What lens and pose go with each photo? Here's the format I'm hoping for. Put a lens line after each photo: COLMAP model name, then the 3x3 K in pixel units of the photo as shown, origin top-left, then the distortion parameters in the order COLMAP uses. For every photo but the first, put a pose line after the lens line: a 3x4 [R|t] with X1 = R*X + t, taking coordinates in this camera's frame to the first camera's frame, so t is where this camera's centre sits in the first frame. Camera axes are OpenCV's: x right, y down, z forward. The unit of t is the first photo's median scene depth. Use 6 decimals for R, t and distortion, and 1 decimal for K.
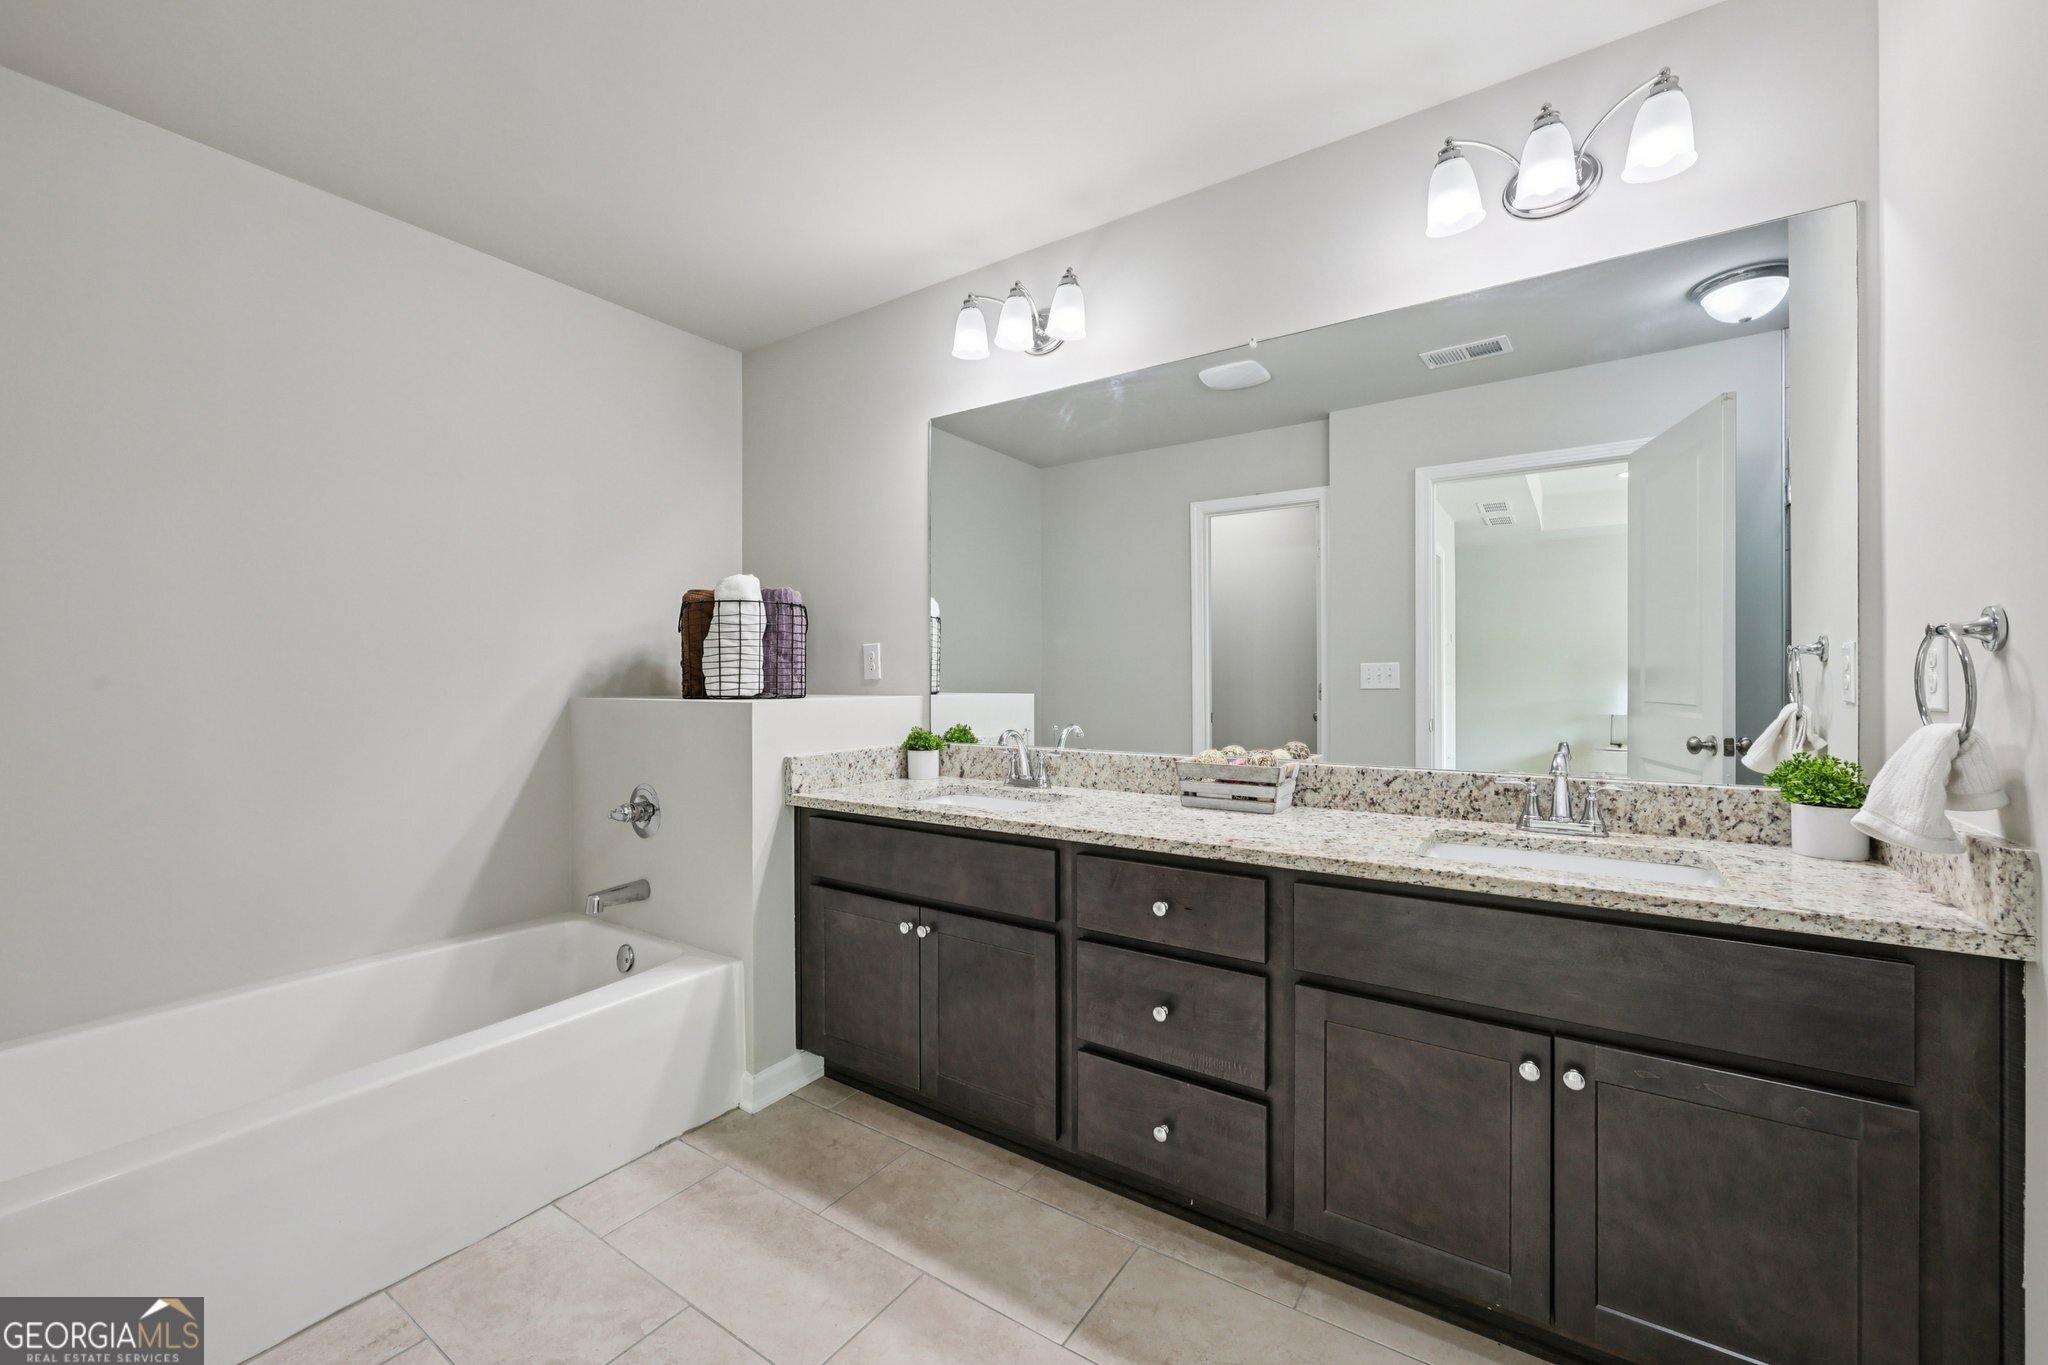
lens RADIAL K [[822.2, 0, 1028.4], [0, 822.2, 673.1], [0, 0, 1]] dist [0.001756, 0.000211]
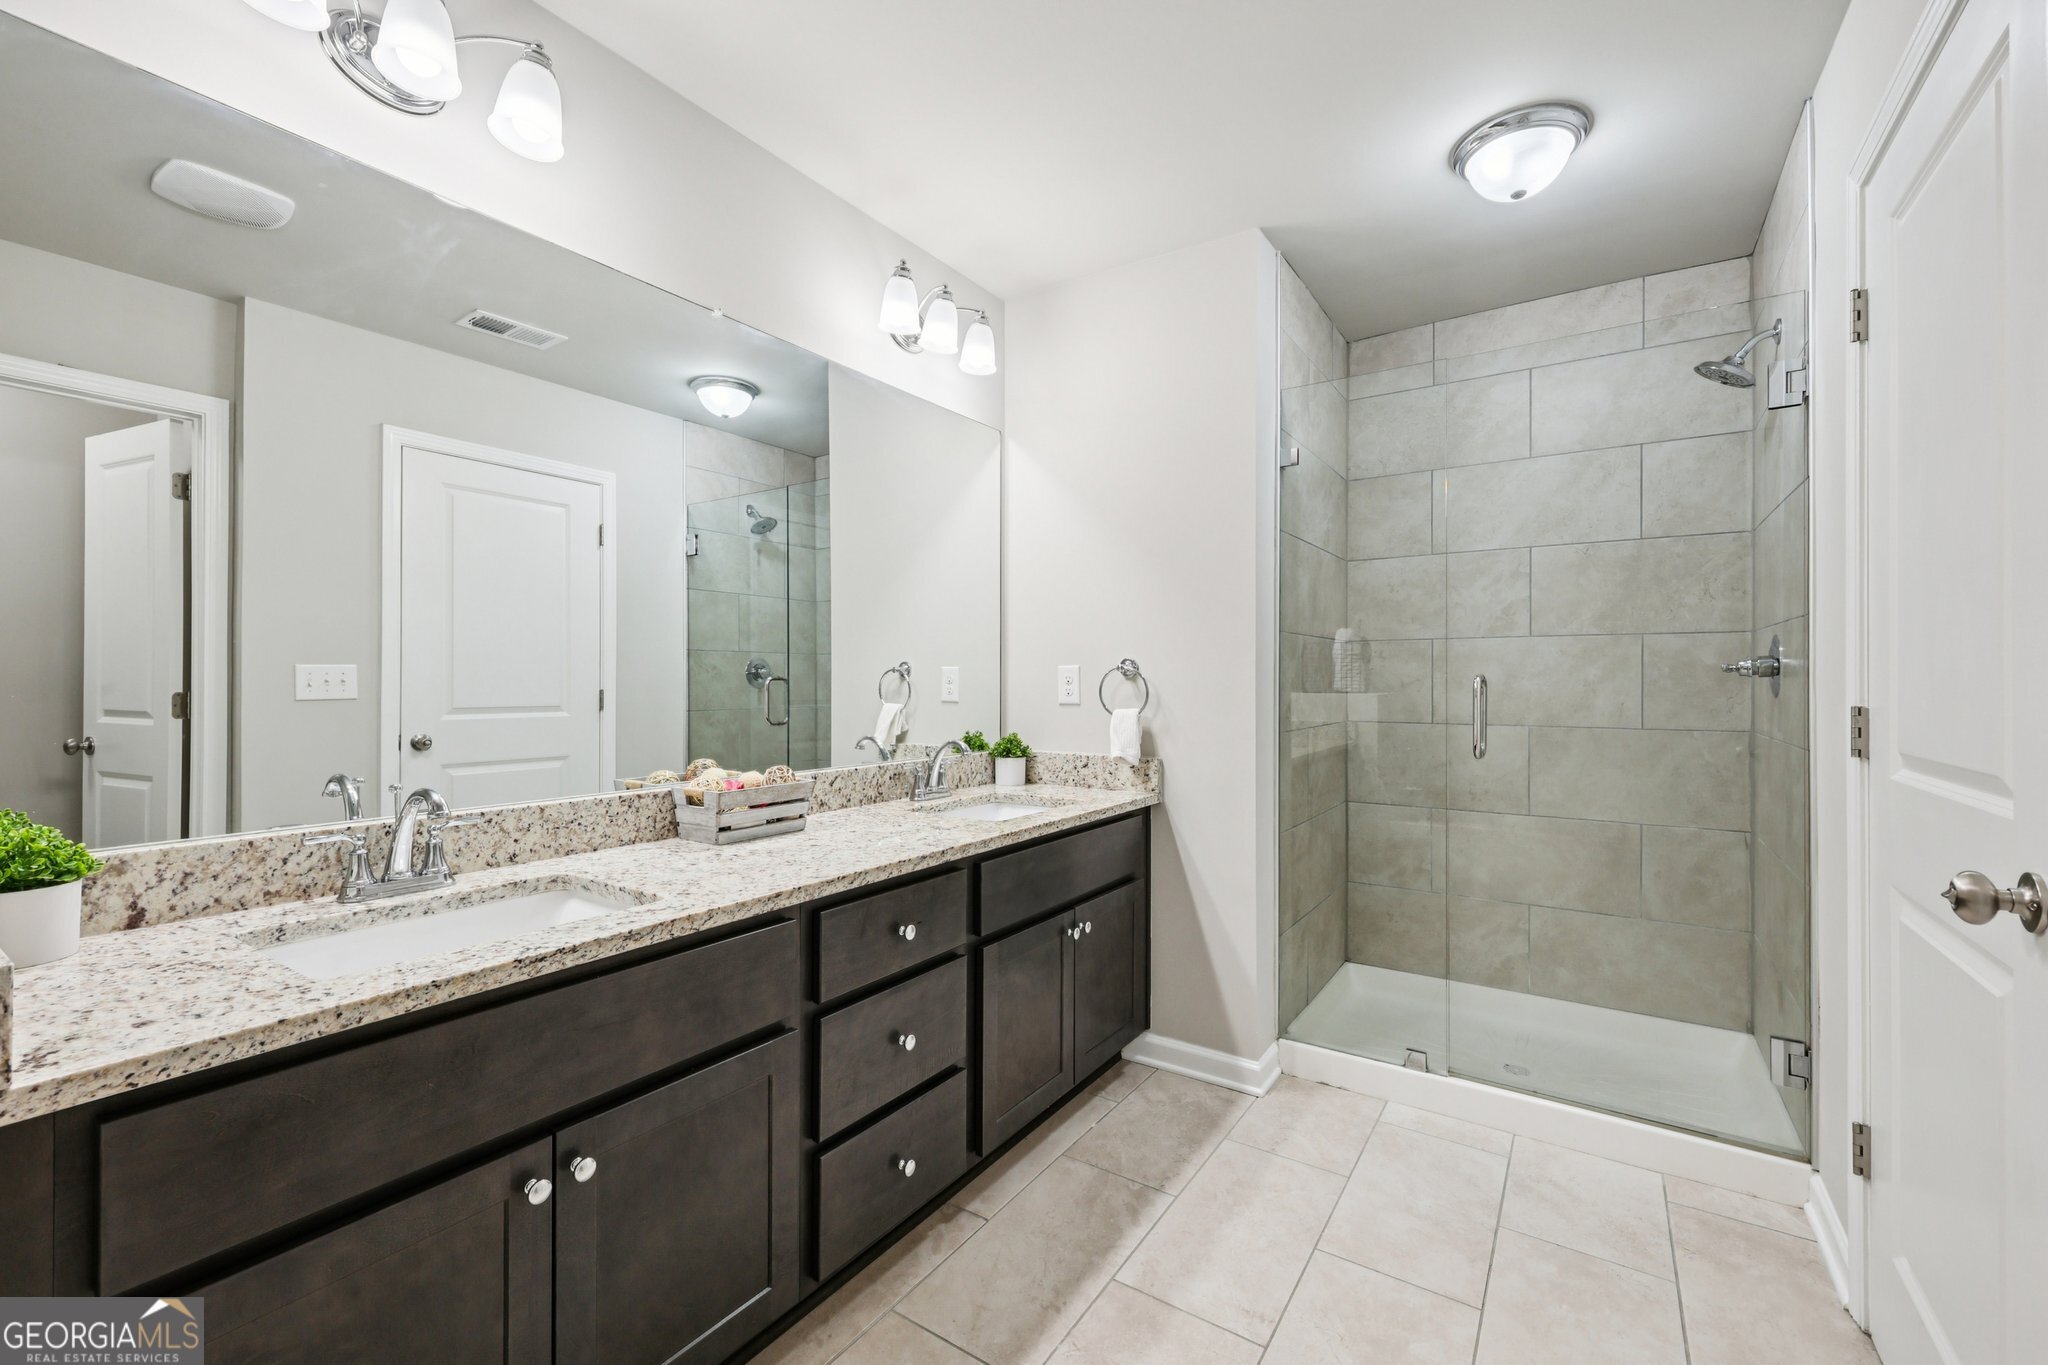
lens RADIAL K [[850.5, 0, 1026.2], [0, 850.5, 667.6], [0, 0, 1]] dist [0.000772, -0.000268]
pose [[-0.005336, 0.017069, 0.999840, -0.706495], [-0.010449, 0.999799, -0.017124, -0.005961], [-0.999931, -0.010539, -0.005156, 0.734359]]
